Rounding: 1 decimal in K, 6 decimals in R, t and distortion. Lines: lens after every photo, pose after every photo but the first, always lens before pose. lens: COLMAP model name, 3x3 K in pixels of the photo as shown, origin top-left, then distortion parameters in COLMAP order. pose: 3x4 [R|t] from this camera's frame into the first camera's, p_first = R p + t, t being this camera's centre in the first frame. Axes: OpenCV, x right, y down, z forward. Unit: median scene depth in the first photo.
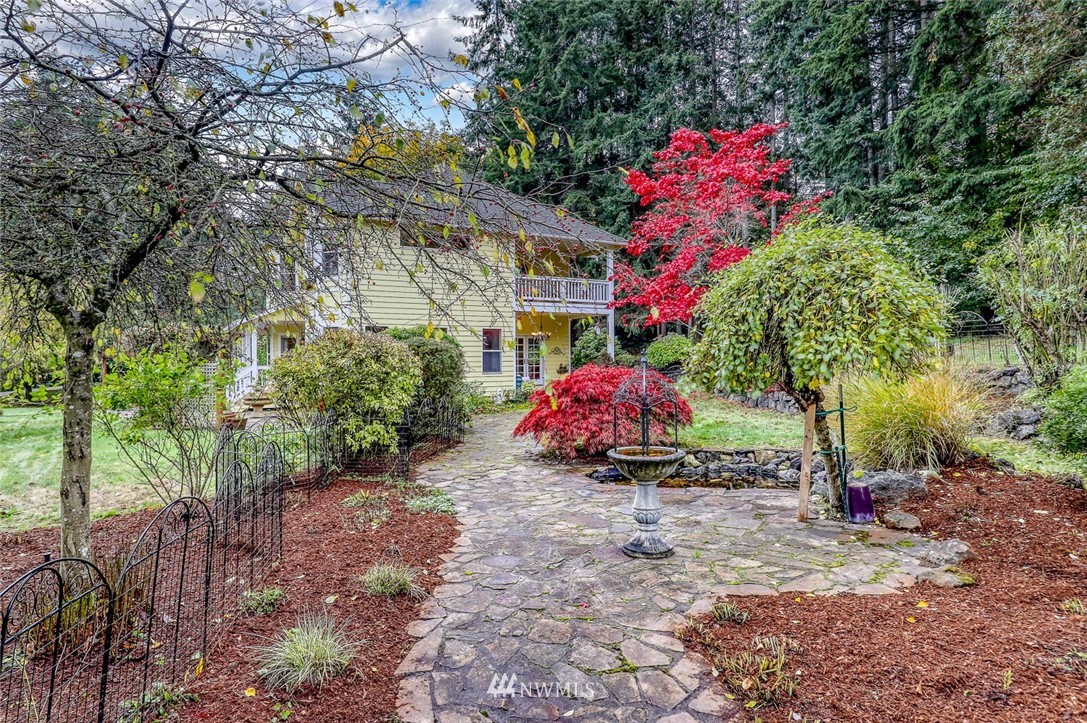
lens RADIAL K [[691.2, 0, 544.7], [0, 691.2, 361.9], [0, 0, 1]] dist [-0.000949, -0.001358]
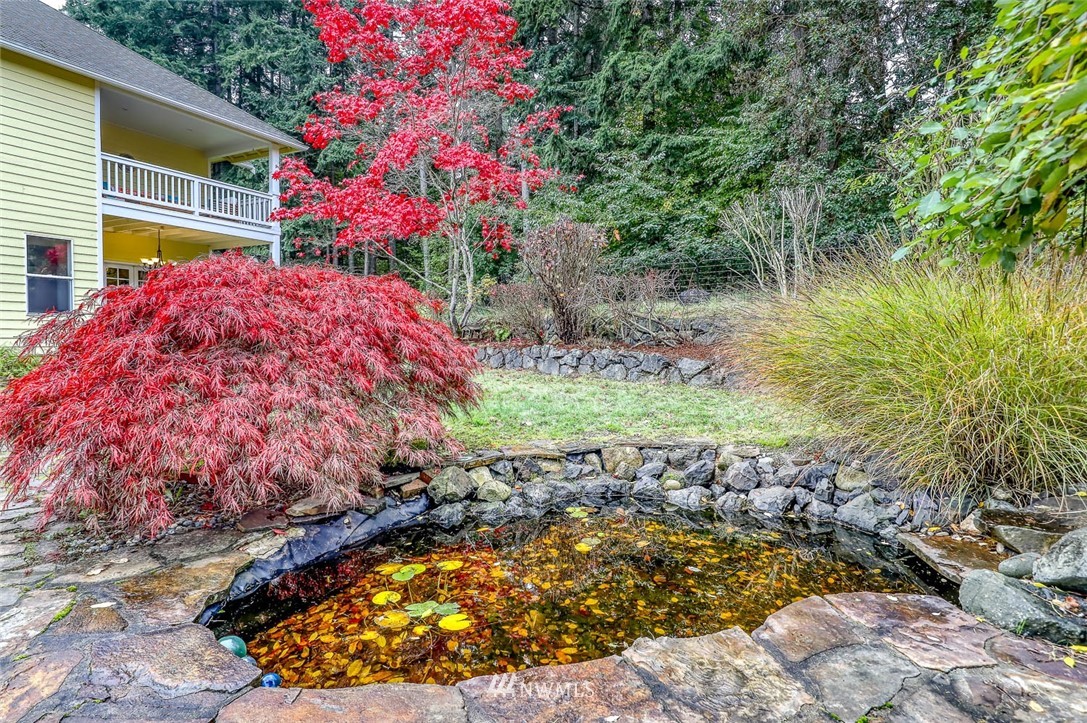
lens RADIAL K [[594.1, 0, 552.0], [0, 594.1, 358.3], [0, 0, 1]] dist [0.000884, -0.001920]
pose [[0.857576, -0.001748, 0.514354, 0.049704], [-0.019257, 0.999184, 0.035503, 0.047389], [-0.513996, -0.040352, 0.856843, 0.643899]]
